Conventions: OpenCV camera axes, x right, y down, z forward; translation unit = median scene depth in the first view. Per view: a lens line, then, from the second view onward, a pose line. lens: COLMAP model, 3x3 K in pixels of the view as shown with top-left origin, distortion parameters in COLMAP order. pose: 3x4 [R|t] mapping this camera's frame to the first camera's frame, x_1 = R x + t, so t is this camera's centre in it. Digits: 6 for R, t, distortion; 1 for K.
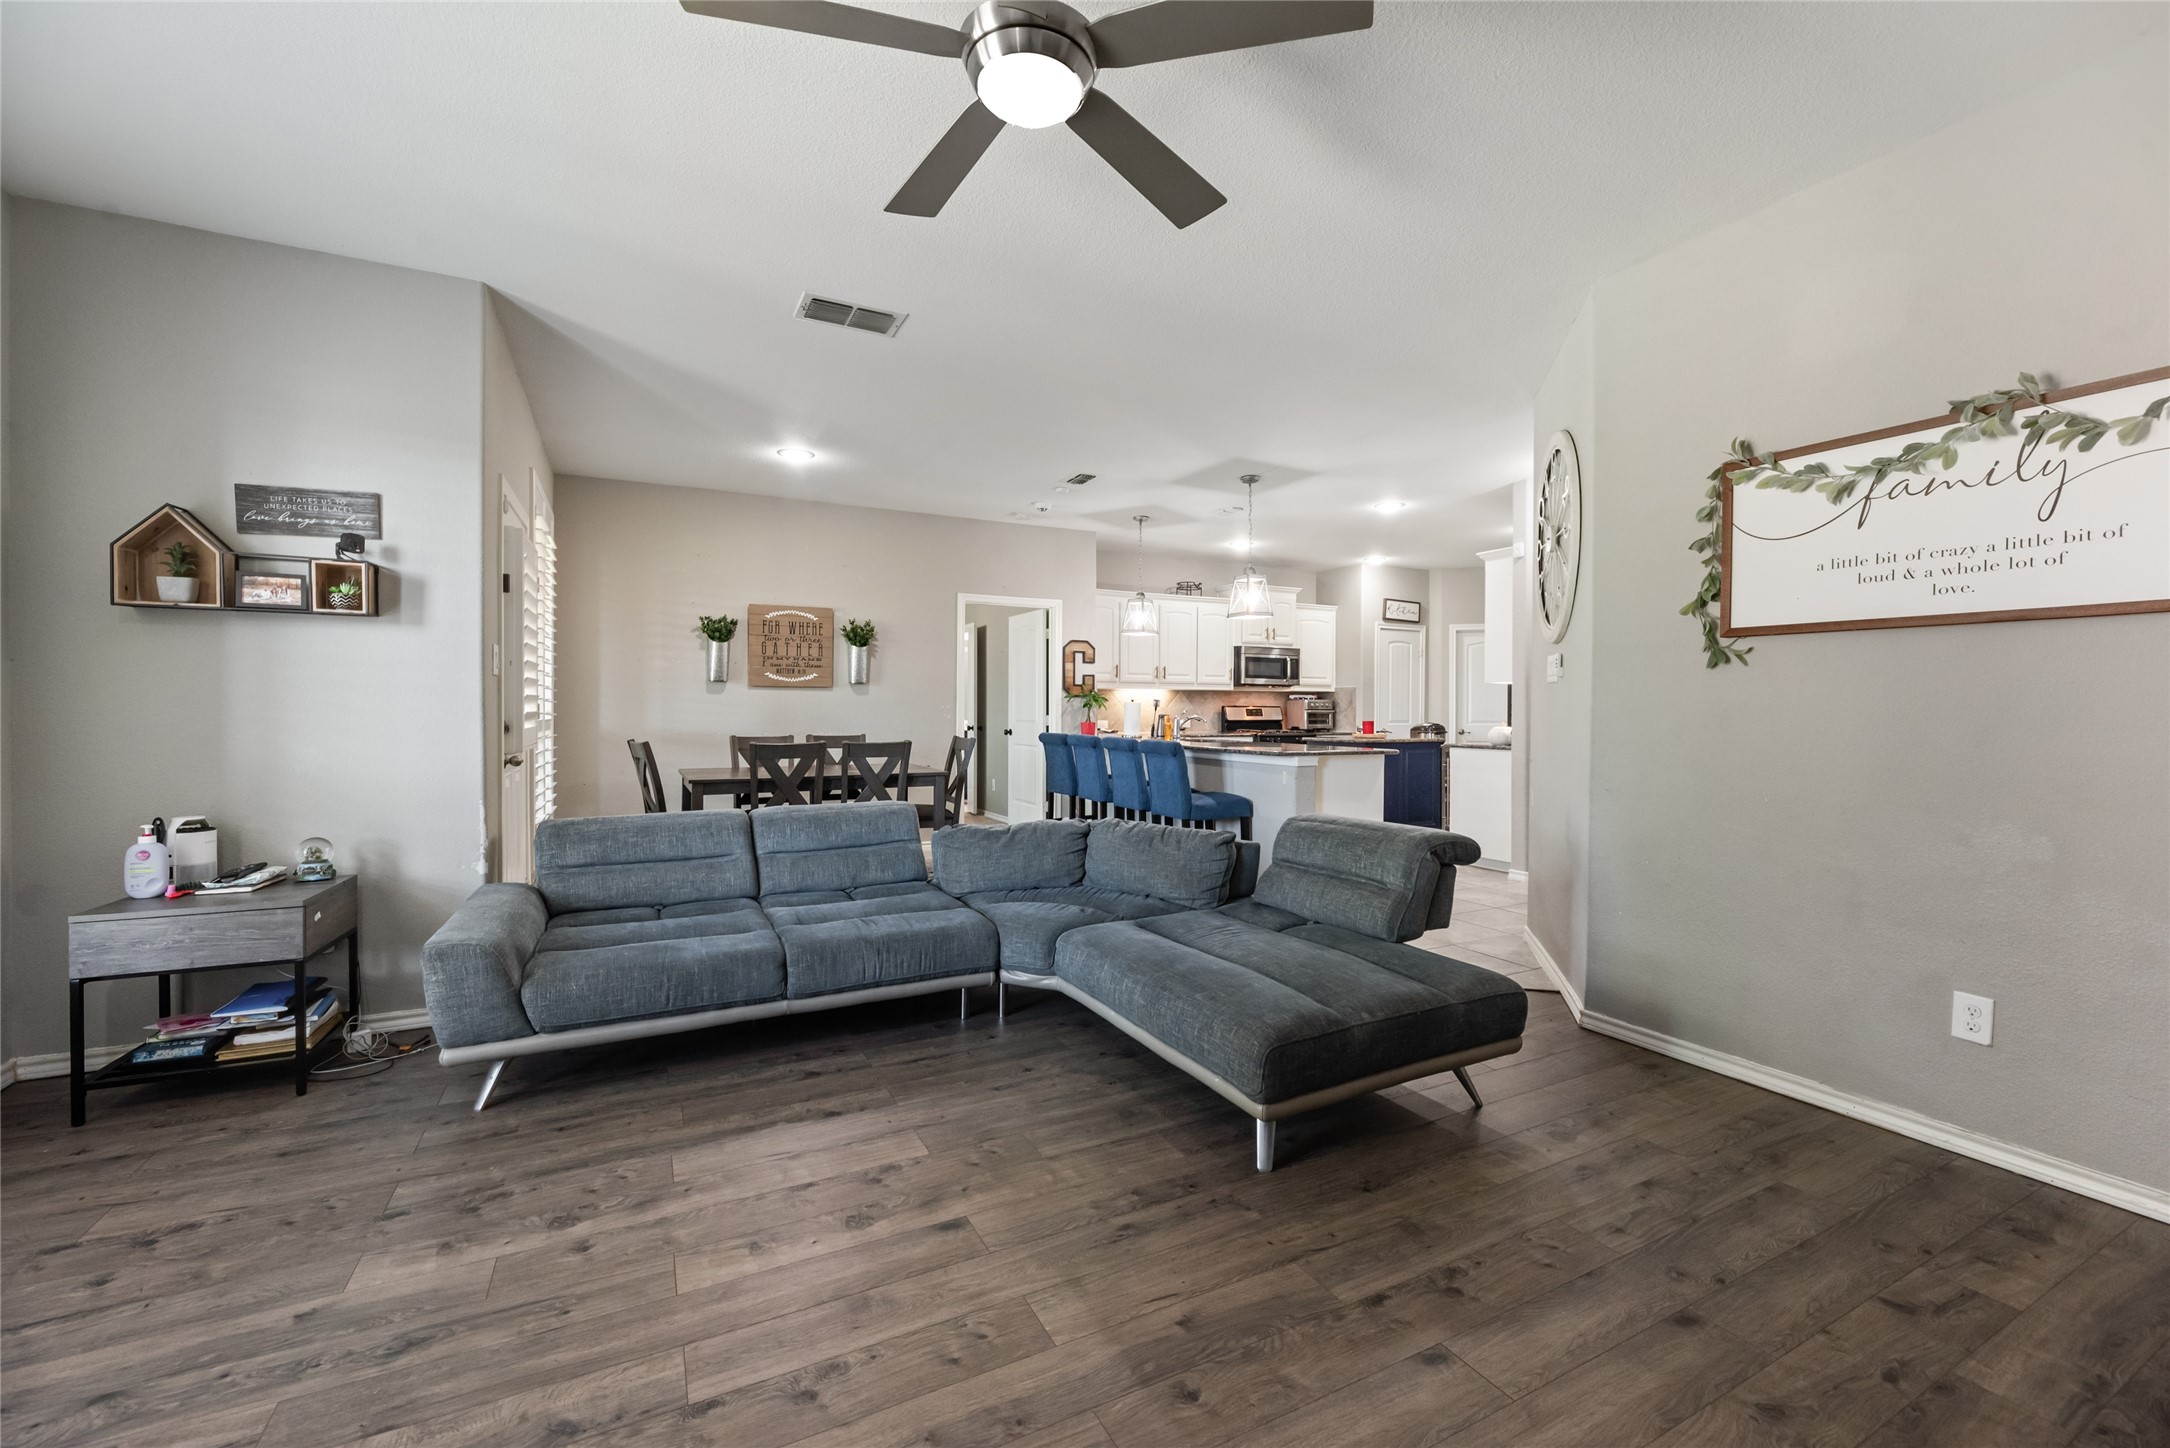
lens RADIAL K [[877.3, 0, 1086.3], [0, 877.3, 717.3], [0, 0, 1]] dist [-0.002993, 0.000139]
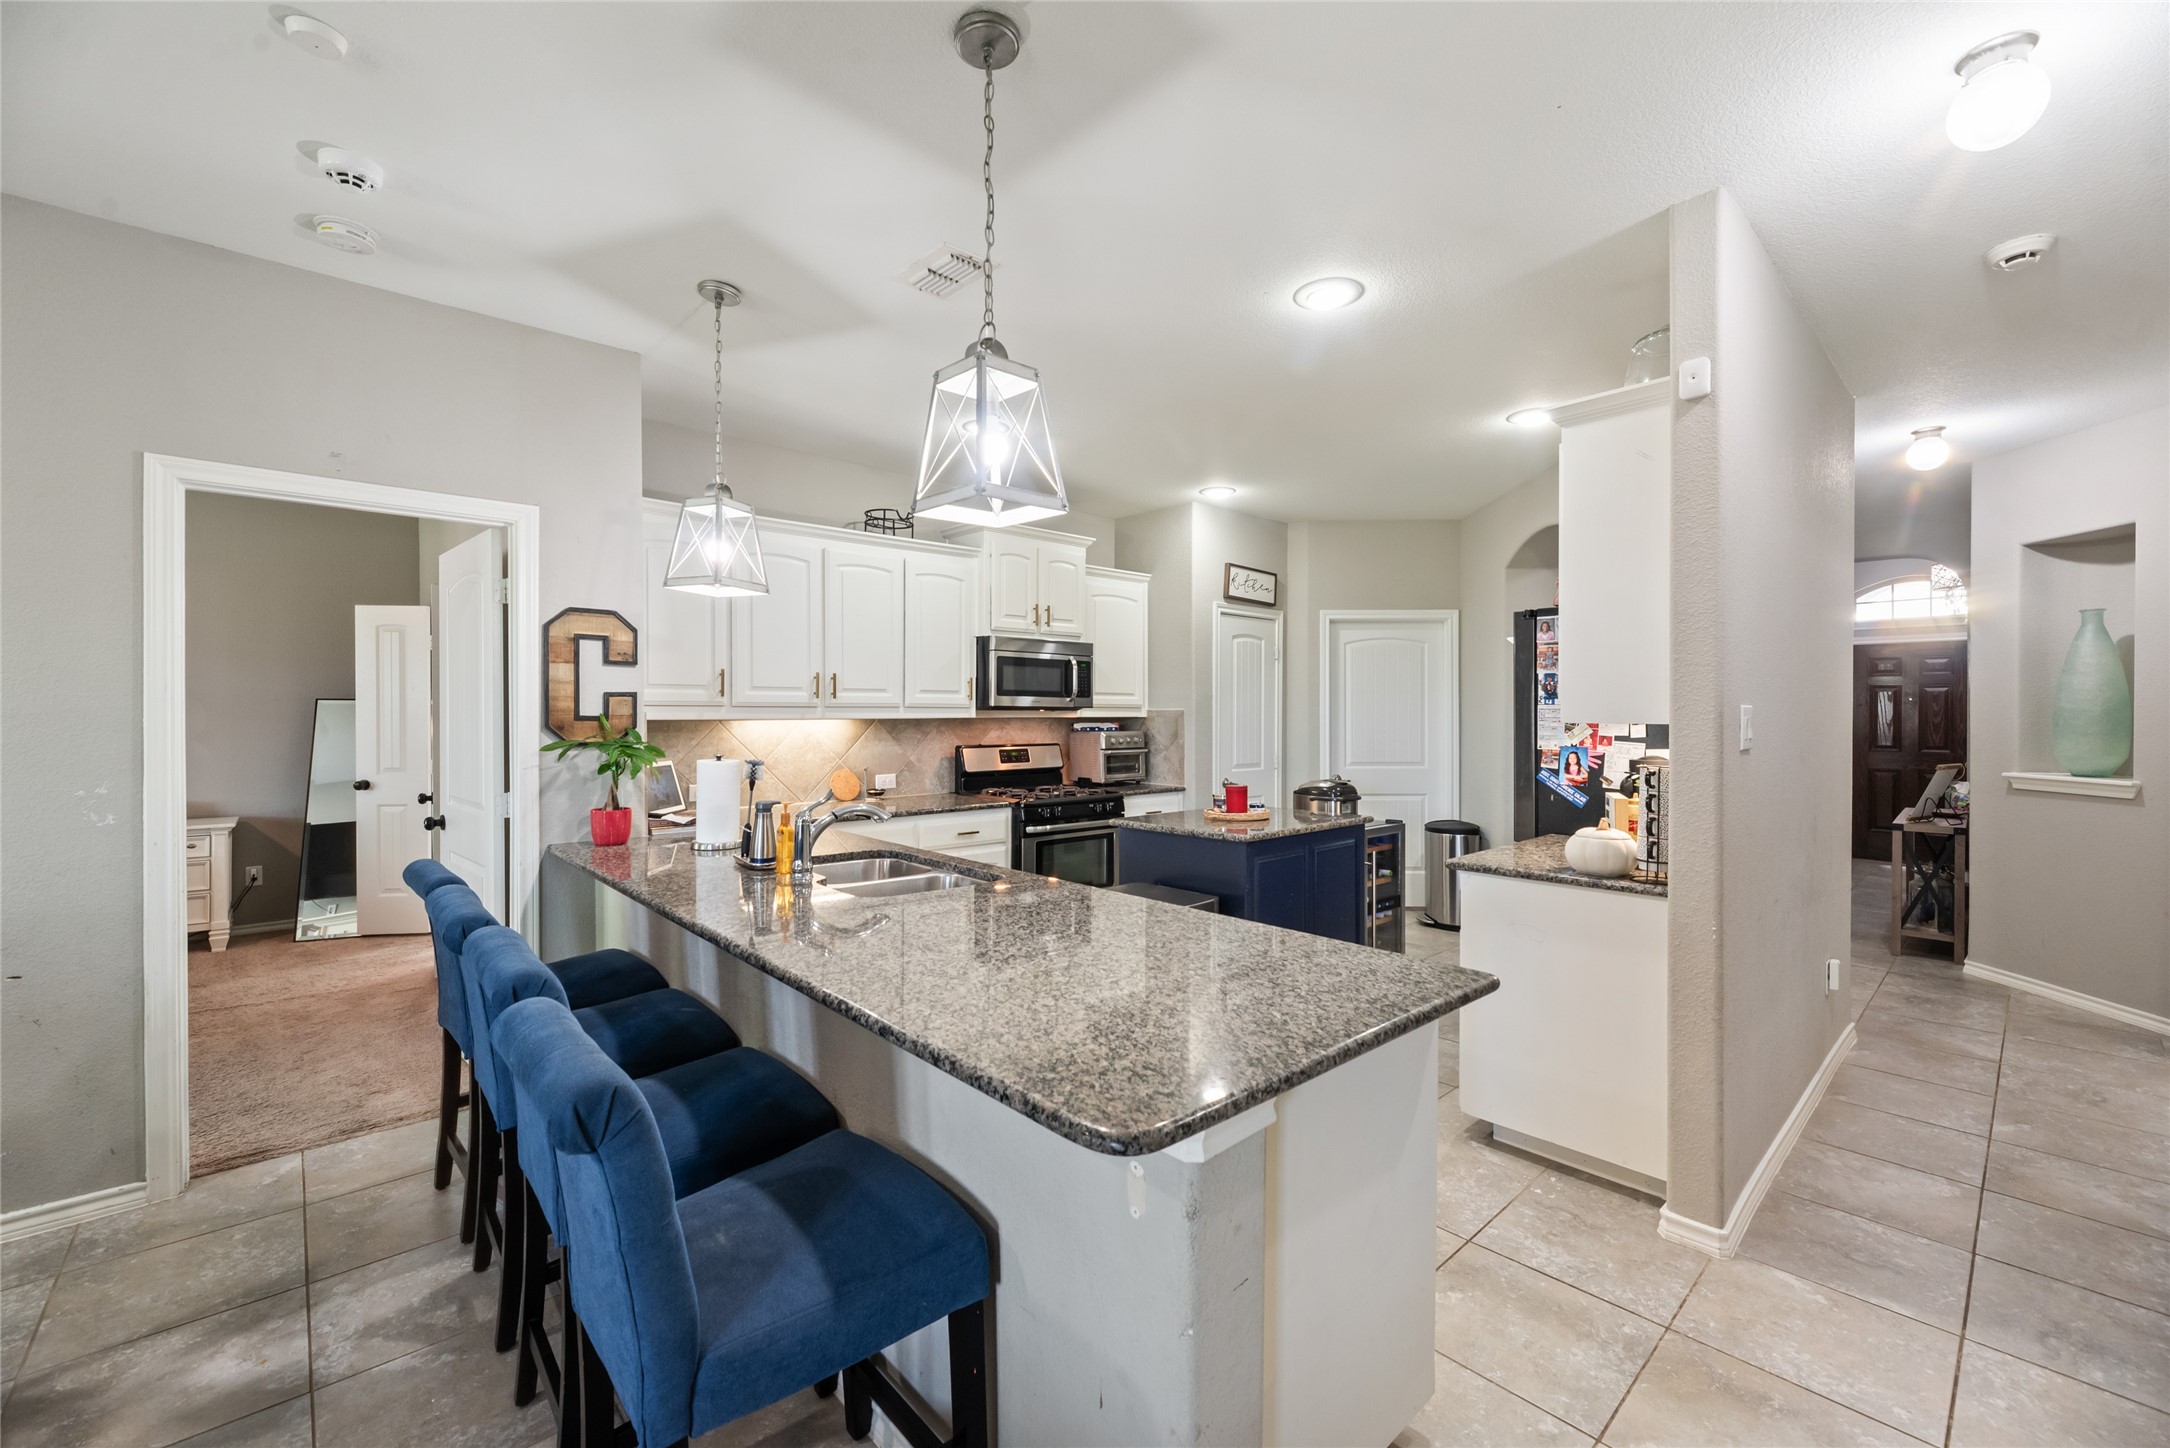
lens RADIAL K [[877.3, 0, 1085.2], [0, 877.3, 717.2], [0, 0, 1]] dist [-0.002993, 0.000139]
pose [[0.965008, -0.004120, 0.262187, 0.091798], [0.005327, 0.999978, -0.003891, -0.029110], [-0.262165, 0.005151, 0.965009, 0.464862]]
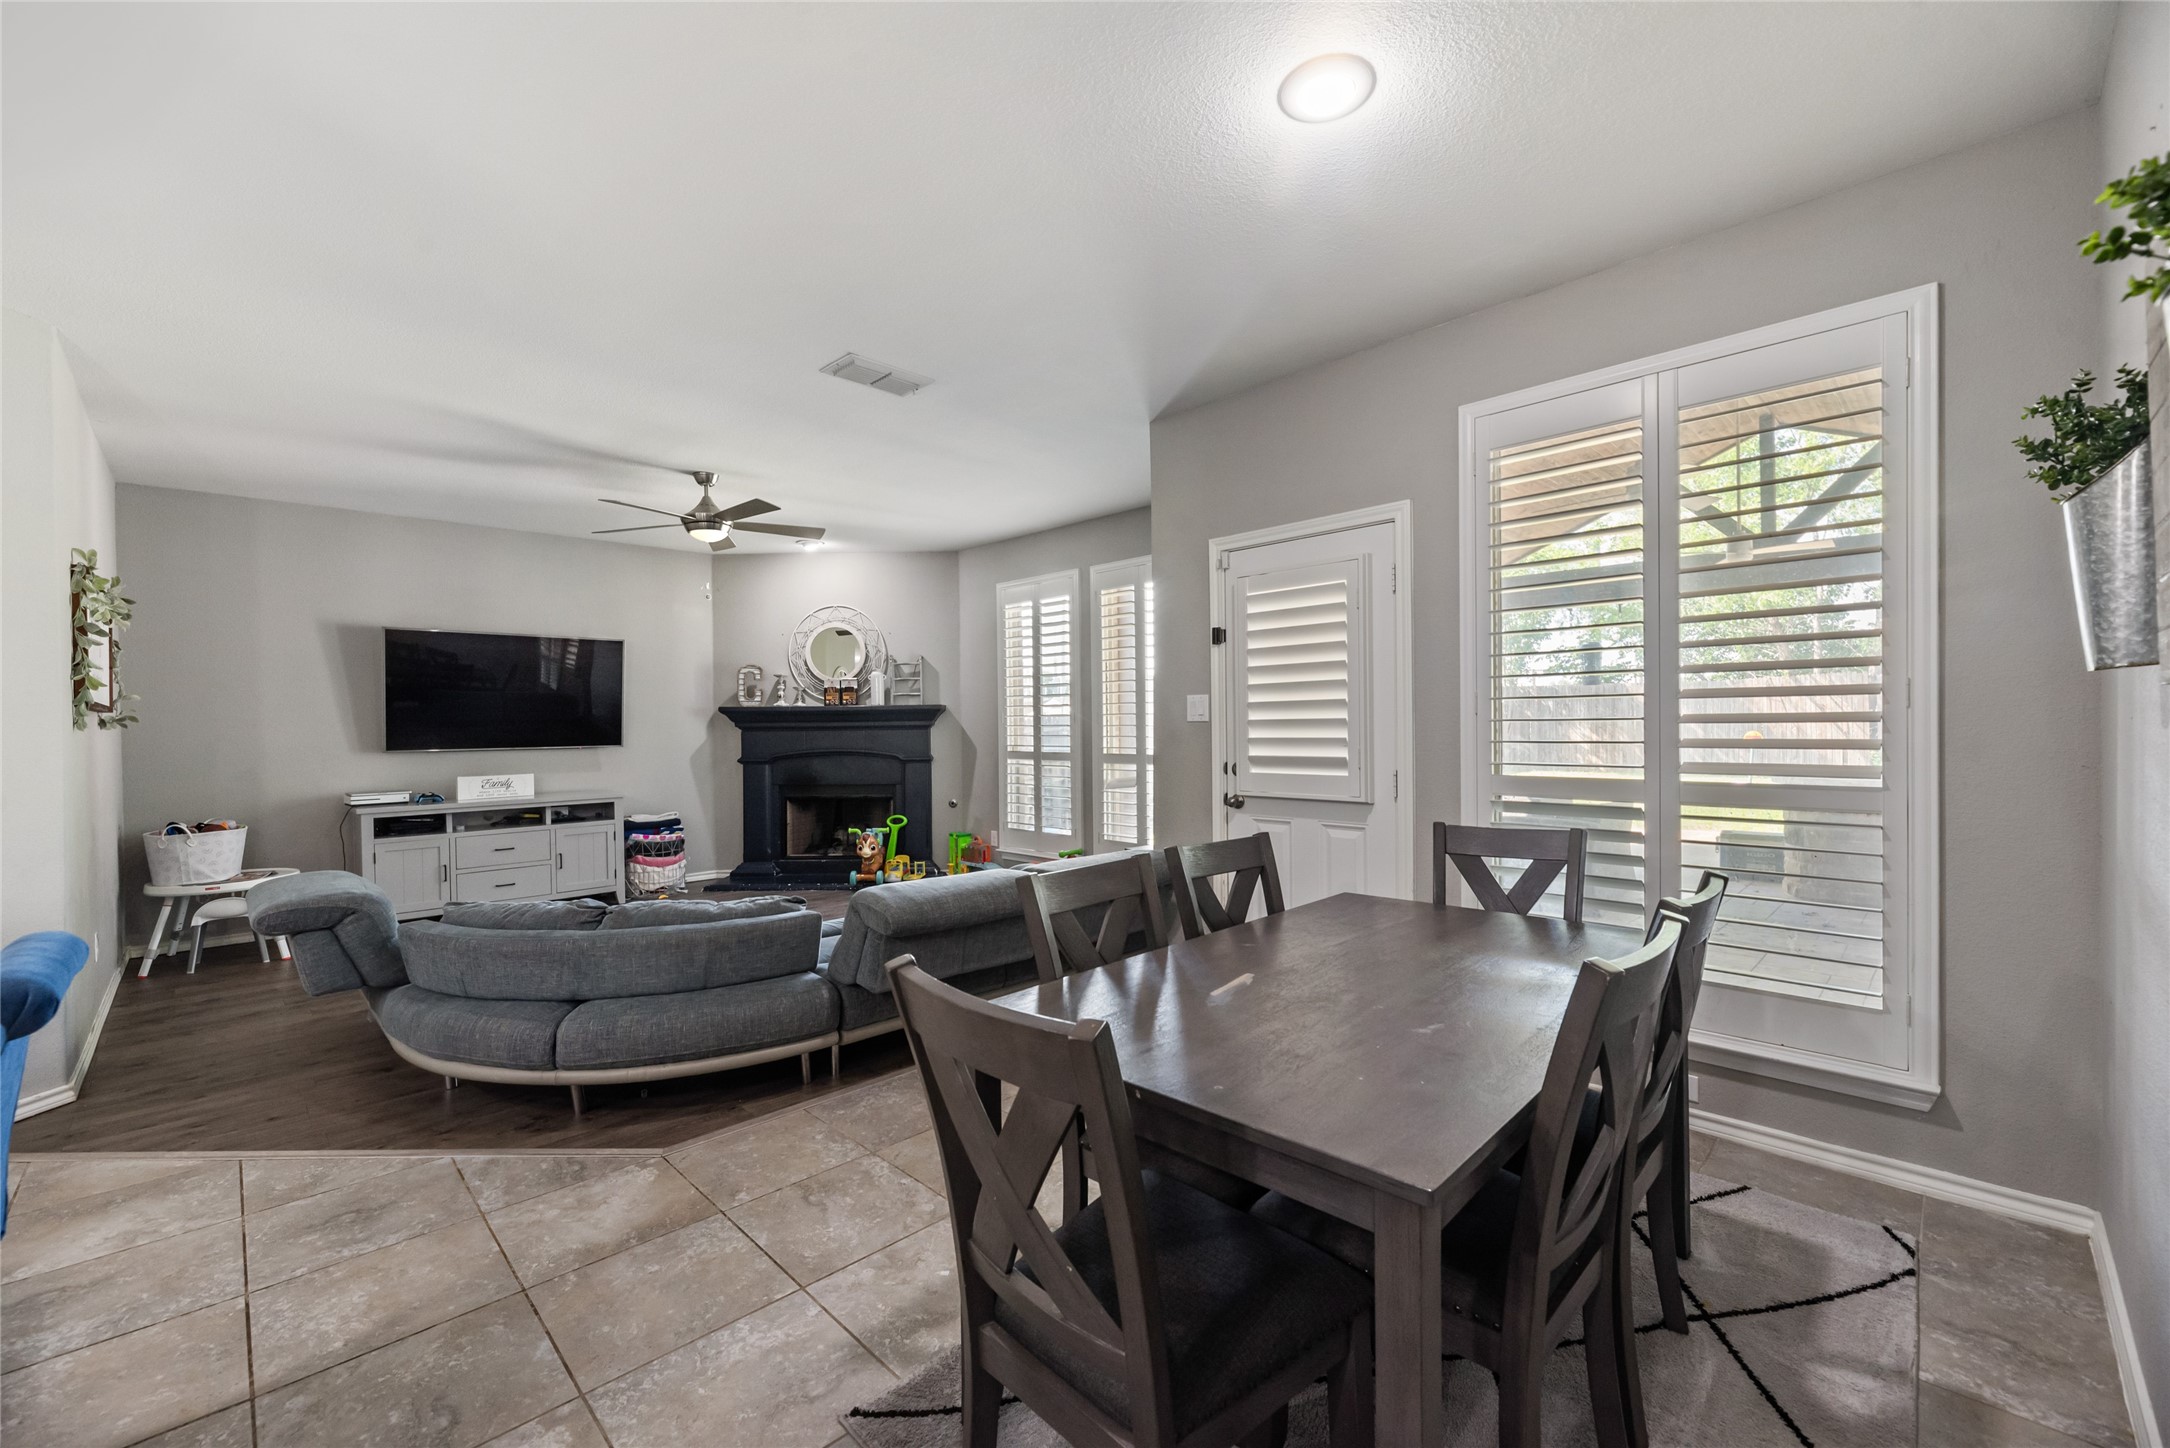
lens RADIAL K [[877.3, 0, 1099.1], [0, 877.3, 735.7], [0, 0, 1]] dist [-0.002993, 0.000139]
pose [[-0.950855, 0.011019, -0.309442, -0.073982], [0.005385, 0.999804, 0.019055, -0.020201], [0.309591, 0.016452, -0.950727, 0.797605]]
